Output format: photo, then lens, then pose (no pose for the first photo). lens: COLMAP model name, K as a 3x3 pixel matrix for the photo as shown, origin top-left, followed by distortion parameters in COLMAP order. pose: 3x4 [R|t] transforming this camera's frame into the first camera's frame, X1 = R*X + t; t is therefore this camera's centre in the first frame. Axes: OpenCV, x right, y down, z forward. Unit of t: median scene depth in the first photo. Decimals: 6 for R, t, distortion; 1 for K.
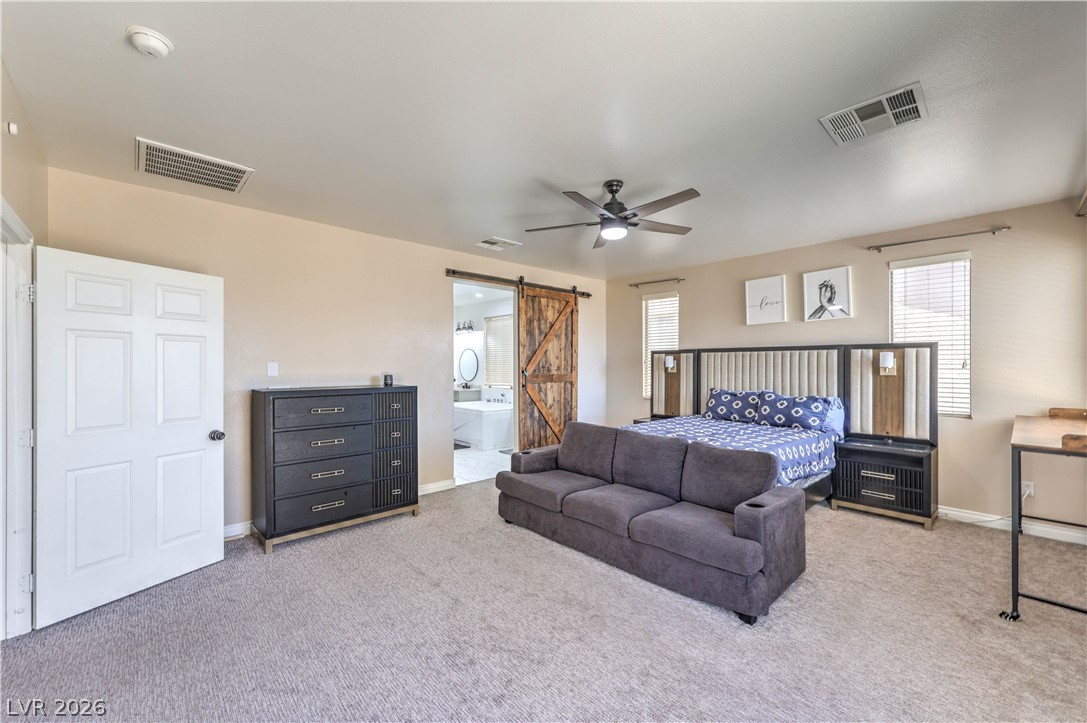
lens RADIAL K [[437.0, 0, 541.8], [0, 437.0, 362.2], [0, 0, 1]] dist [0.008021, -0.000367]
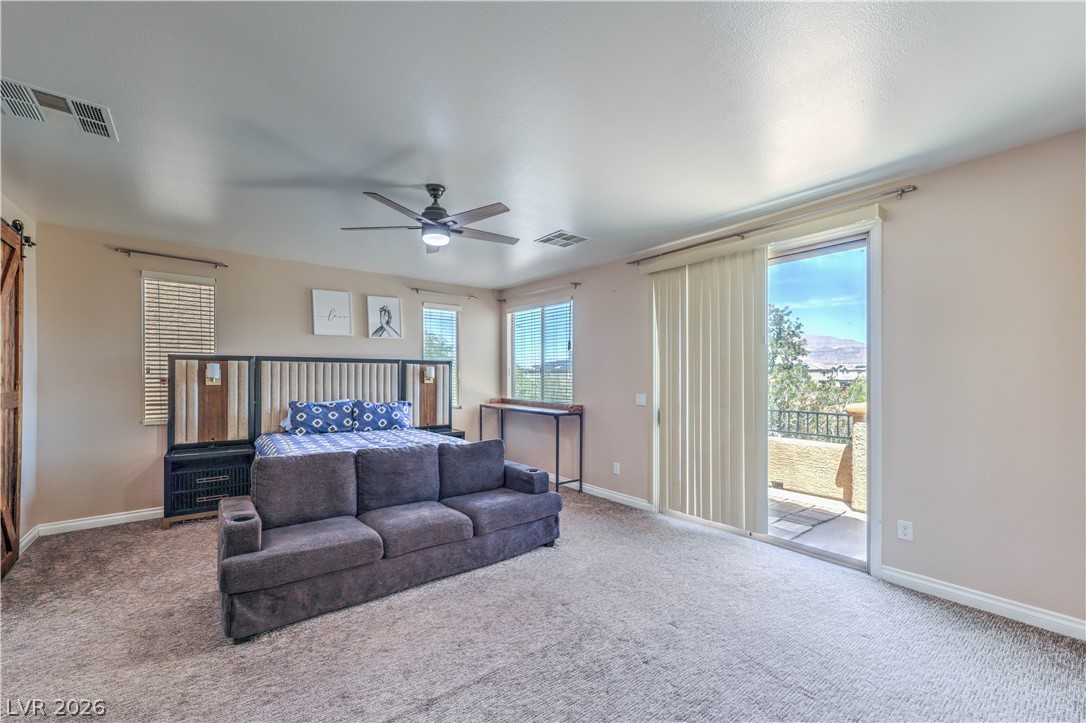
lens RADIAL K [[436.6, 0, 548.6], [0, 436.6, 379.0], [0, 0, 1]] dist [0.008021, -0.000367]
pose [[0.084246, -0.007473, 0.996417, -0.505034], [-0.008507, 0.999930, 0.008218, 0.001821], [-0.996409, -0.009169, 0.084177, 0.433430]]
